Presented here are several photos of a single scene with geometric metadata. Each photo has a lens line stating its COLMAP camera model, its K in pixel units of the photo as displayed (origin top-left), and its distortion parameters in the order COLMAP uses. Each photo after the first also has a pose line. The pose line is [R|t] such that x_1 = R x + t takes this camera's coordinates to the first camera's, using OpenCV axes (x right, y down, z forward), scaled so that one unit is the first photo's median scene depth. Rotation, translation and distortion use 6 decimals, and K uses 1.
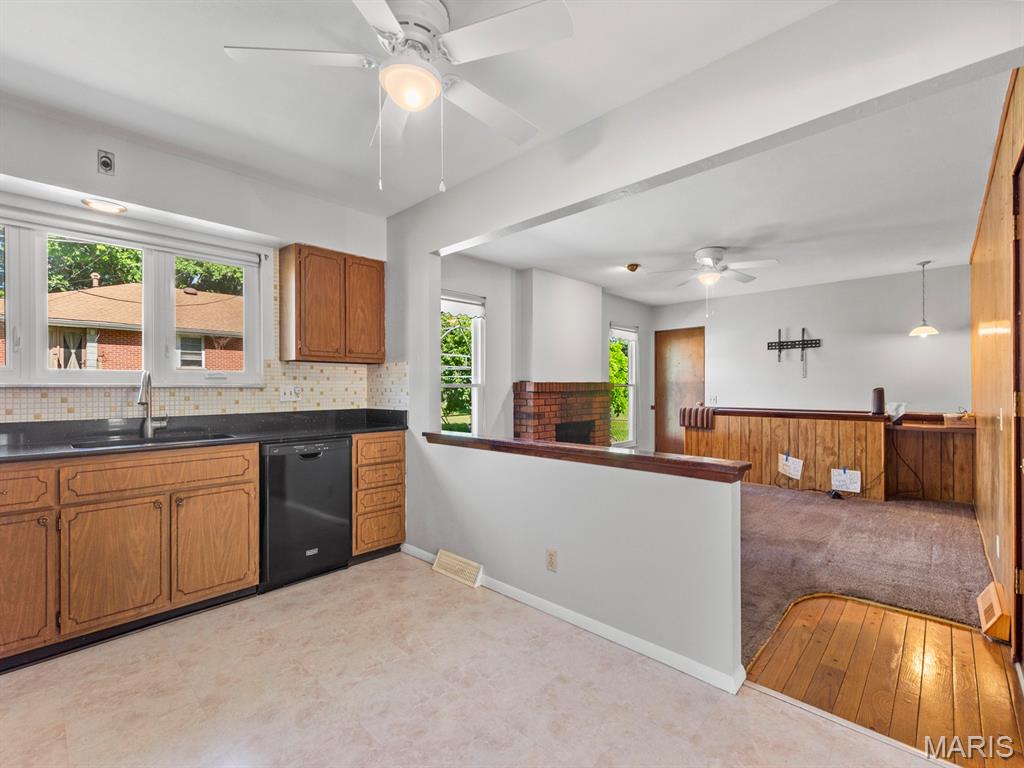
lens RADIAL K [[452.1, 0, 513.4], [0, 452.1, 389.2], [0, 0, 1]] dist [0.005017, -0.001408]
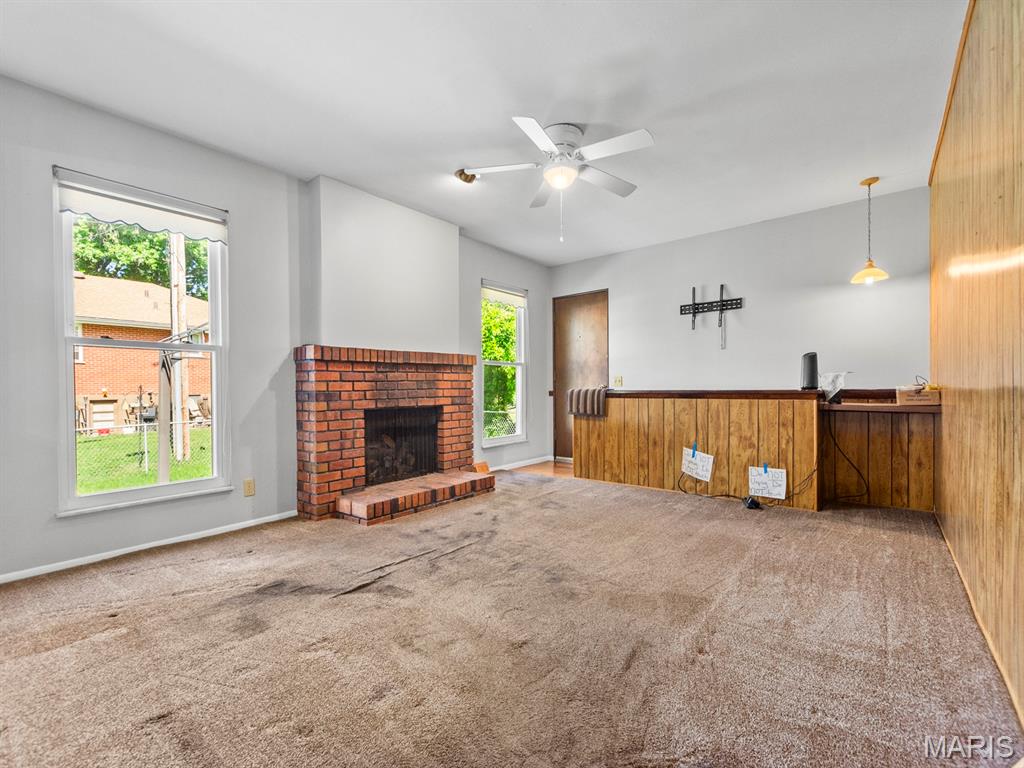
lens RADIAL K [[452.1, 0, 512.2], [0, 452.1, 394.5], [0, 0, 1]] dist [0.005017, -0.001408]
pose [[0.997284, -0.008143, 0.073200, 0.273425], [0.007331, 0.999909, 0.011354, 0.049614], [-0.073286, -0.010786, 0.997253, 0.308894]]
